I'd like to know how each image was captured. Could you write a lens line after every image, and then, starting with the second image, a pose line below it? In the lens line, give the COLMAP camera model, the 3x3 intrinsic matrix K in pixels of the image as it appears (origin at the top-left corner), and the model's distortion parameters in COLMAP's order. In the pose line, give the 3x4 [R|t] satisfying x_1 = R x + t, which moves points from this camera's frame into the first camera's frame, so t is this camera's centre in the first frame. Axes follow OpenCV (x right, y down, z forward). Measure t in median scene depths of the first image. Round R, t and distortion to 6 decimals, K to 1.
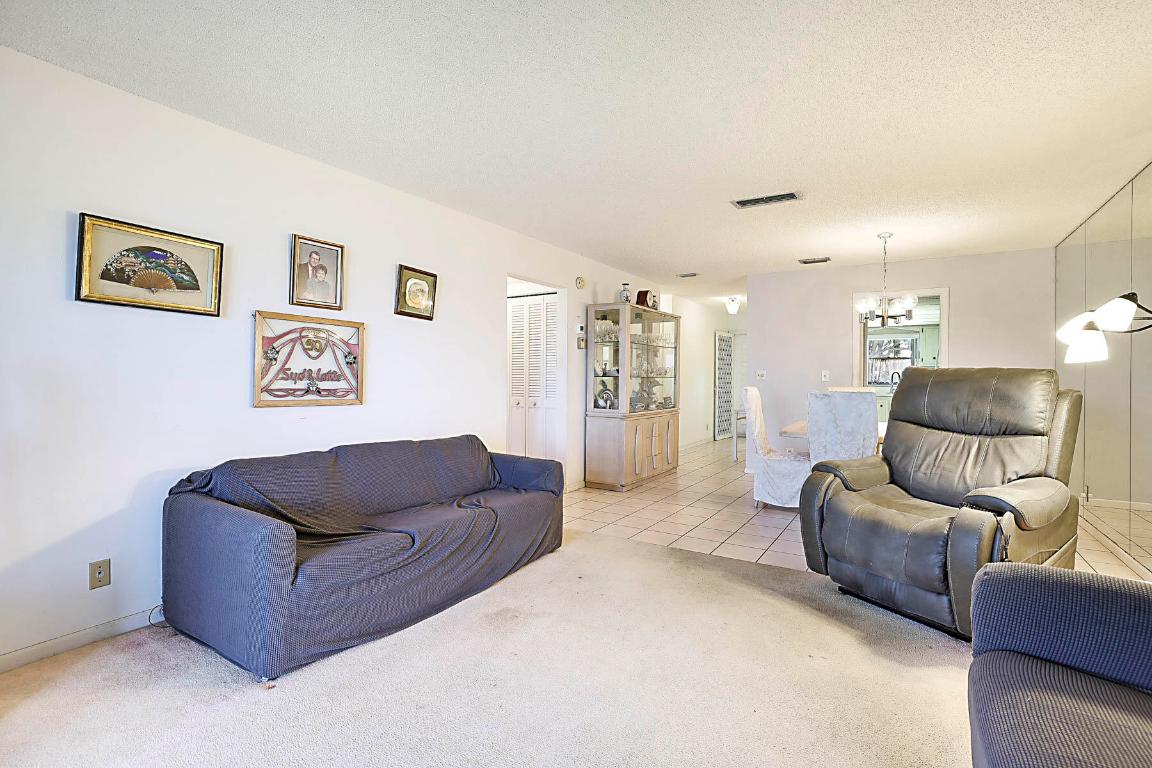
lens RADIAL K [[548.7, 0, 569.3], [0, 548.7, 382.6], [0, 0, 1]] dist [-0.040725, 0.020769]
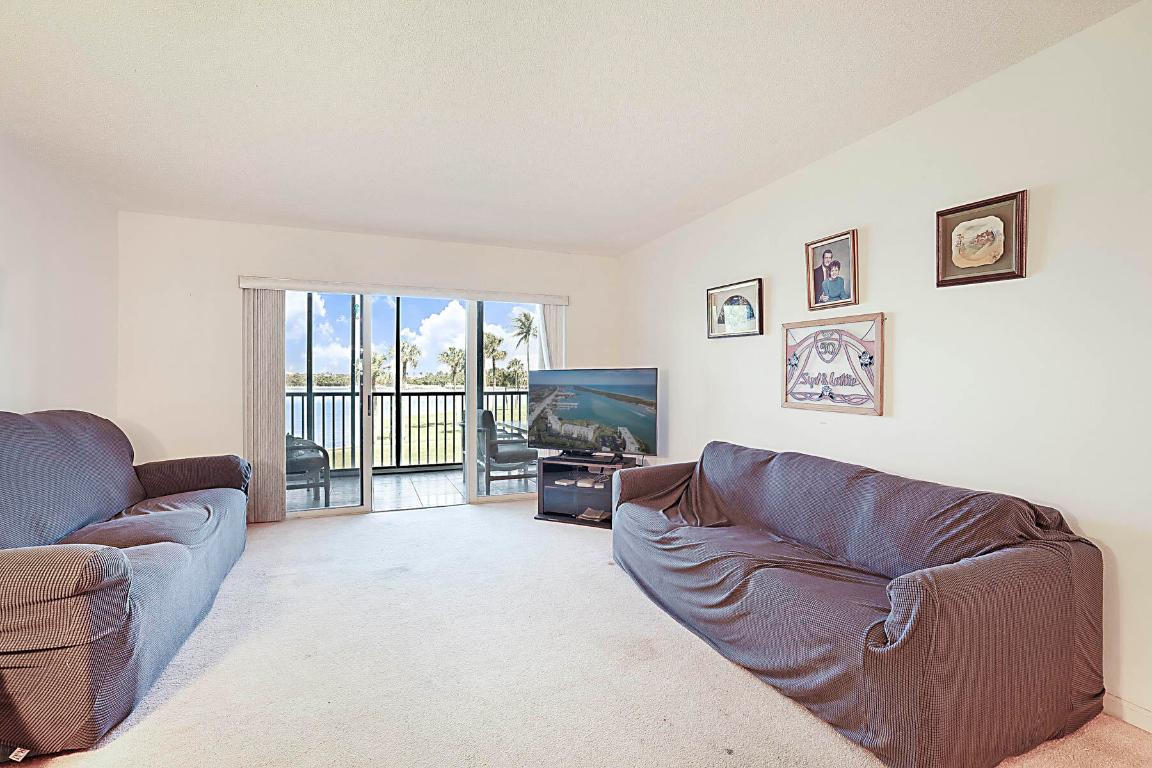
lens RADIAL K [[507.4, 0, 570.4], [0, 507.4, 380.3], [0, 0, 1]] dist [-0.023308, 0.000740]
pose [[-0.594194, -0.004527, -0.804309, 0.532110], [-0.010721, 0.999940, 0.002293, -0.009302], [0.804250, 0.009986, -0.594207, 1.203720]]
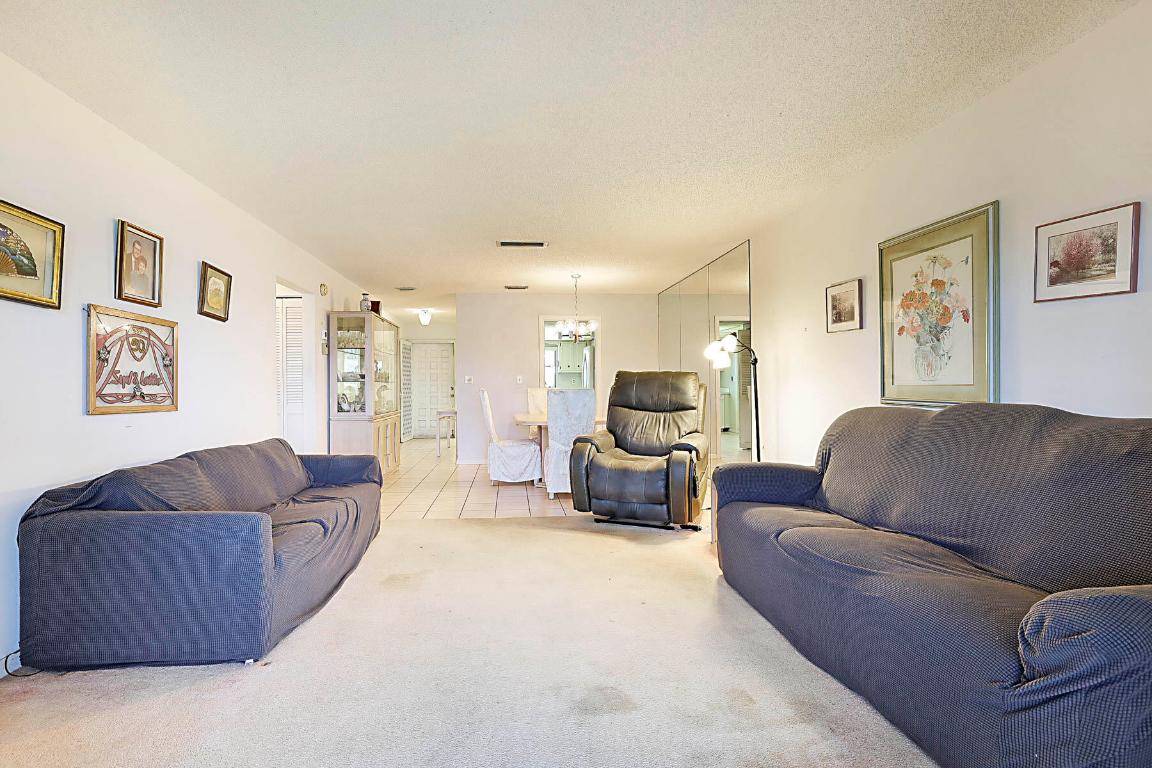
lens RADIAL K [[561.5, 0, 557.5], [0, 561.5, 389.0], [0, 0, 1]] dist [-0.000084, 0.000335]
pose [[0.796887, -0.016685, 0.603898, -0.494880], [0.018975, 0.999817, 0.002584, 0.014967], [-0.603830, 0.009400, 0.797058, -0.164206]]
